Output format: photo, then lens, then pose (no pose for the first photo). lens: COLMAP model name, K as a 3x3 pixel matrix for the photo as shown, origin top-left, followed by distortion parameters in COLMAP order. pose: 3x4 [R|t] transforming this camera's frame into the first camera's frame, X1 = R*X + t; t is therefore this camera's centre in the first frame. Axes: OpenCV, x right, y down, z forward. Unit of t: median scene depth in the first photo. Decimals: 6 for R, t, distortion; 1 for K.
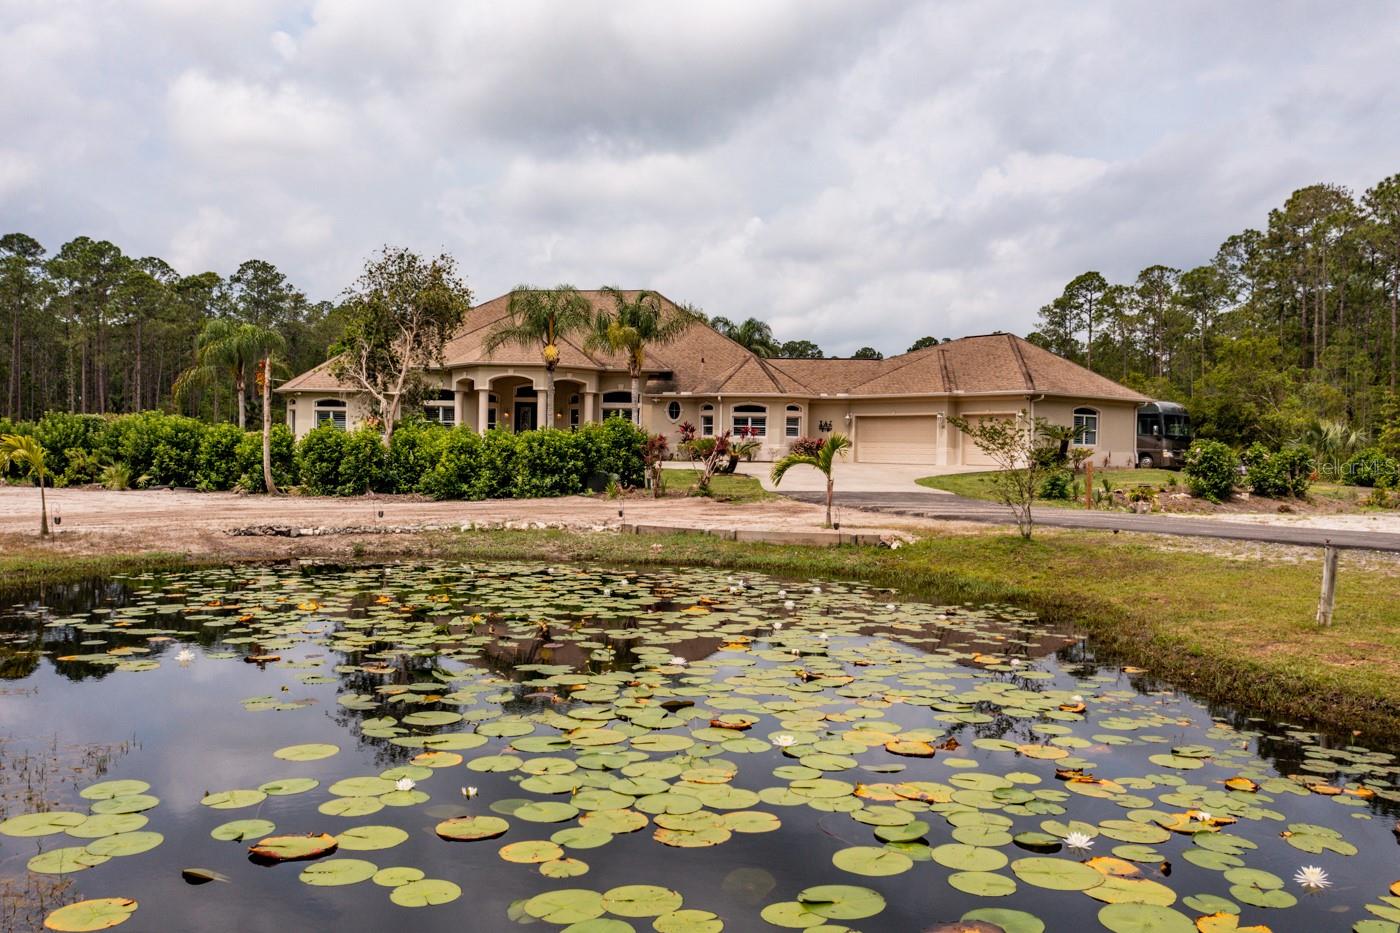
lens RADIAL K [[1126.8, 0, 692.3], [0, 1126.8, 450.2], [0, 0, 1]] dist [-0.005540, 0.006938]
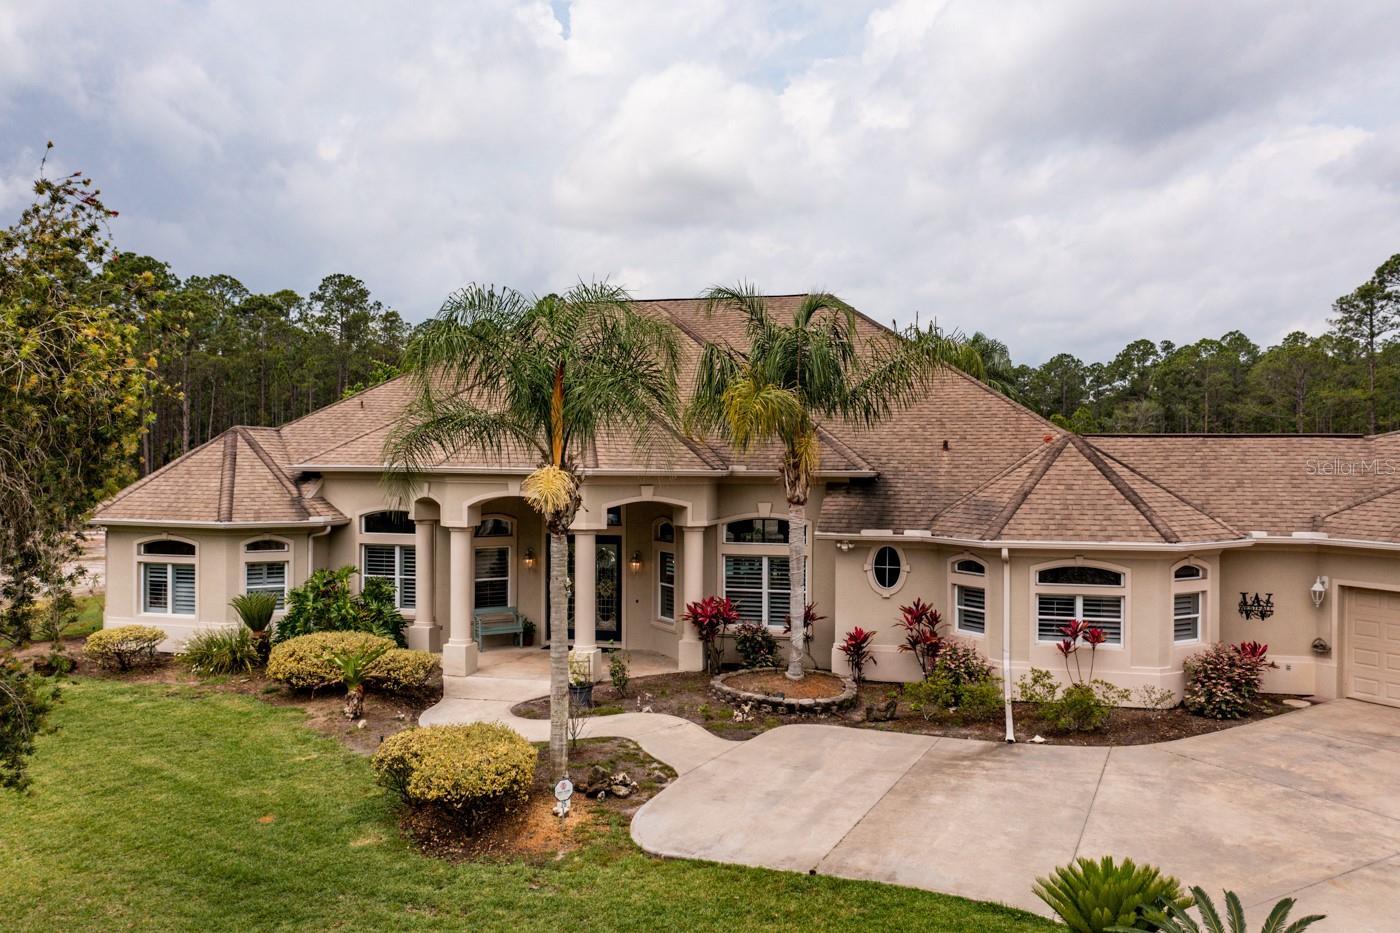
lens RADIAL K [[1126.8, 0, 692.3], [0, 1126.8, 450.2], [0, 0, 1]] dist [-0.005540, 0.006938]
pose [[0.990572, -0.014677, -0.136208, -0.030922], [0.014075, 0.999886, -0.005382, -0.080142], [0.136271, 0.003414, 0.990666, 0.564089]]
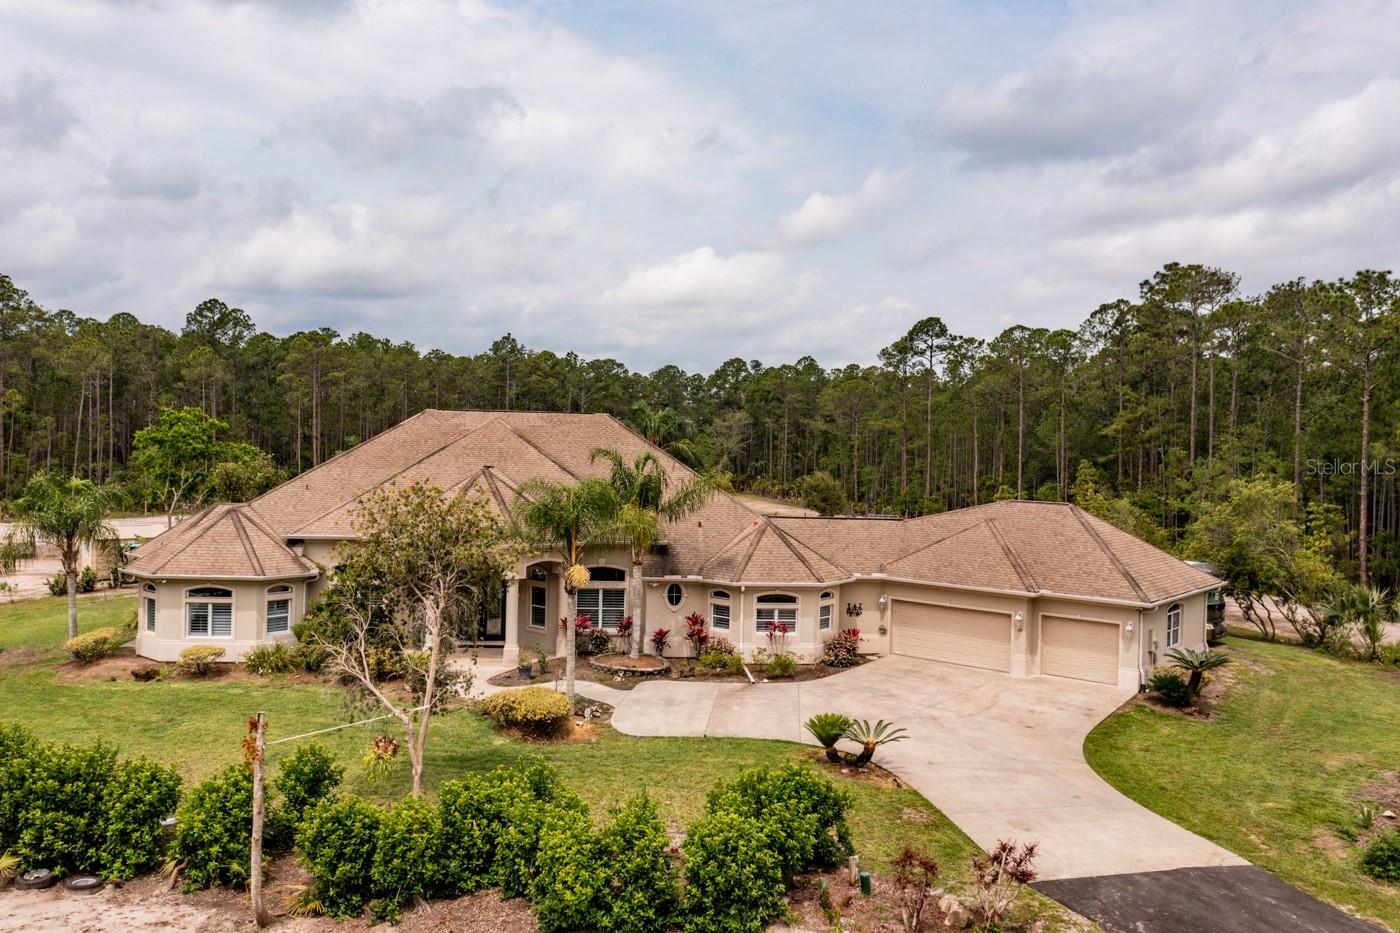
lens RADIAL K [[1126.8, 0, 692.3], [0, 1126.8, 450.2], [0, 0, 1]] dist [-0.005540, 0.006938]
pose [[0.975521, 0.002594, 0.219892, -0.180950], [-0.006228, 0.999855, 0.015834, -0.151839], [-0.219819, -0.016816, 0.975396, 0.224604]]
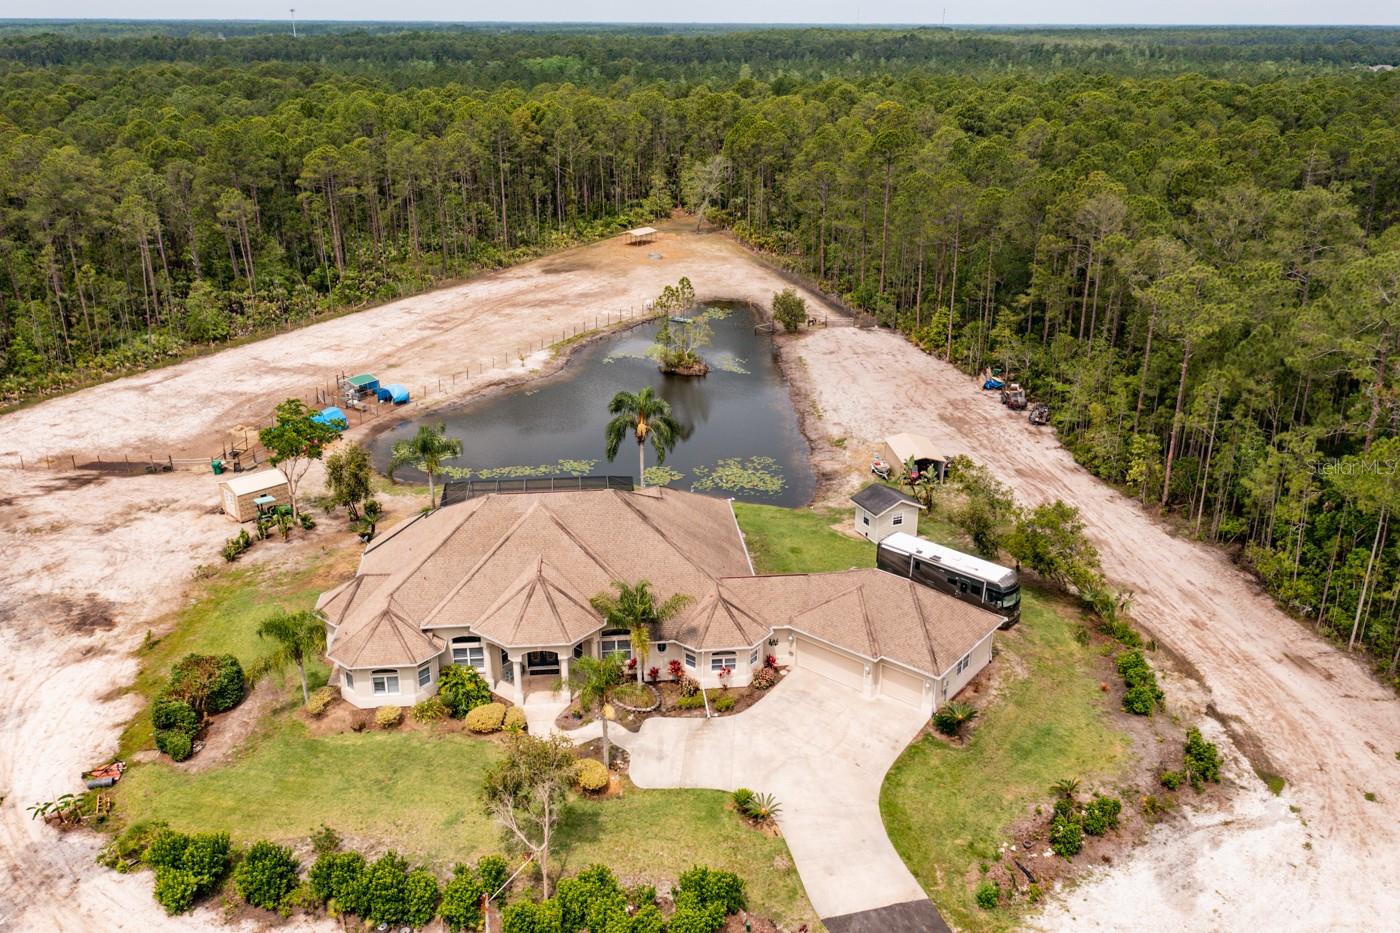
lens RADIAL K [[1126.8, 0, 692.3], [0, 1126.8, 450.2], [0, 0, 1]] dist [-0.005540, 0.006938]
pose [[0.972635, -0.096250, 0.211462, -0.237076], [0.014437, 0.933433, 0.358461, -0.718128], [-0.231888, -0.345599, 0.909280, -0.111383]]
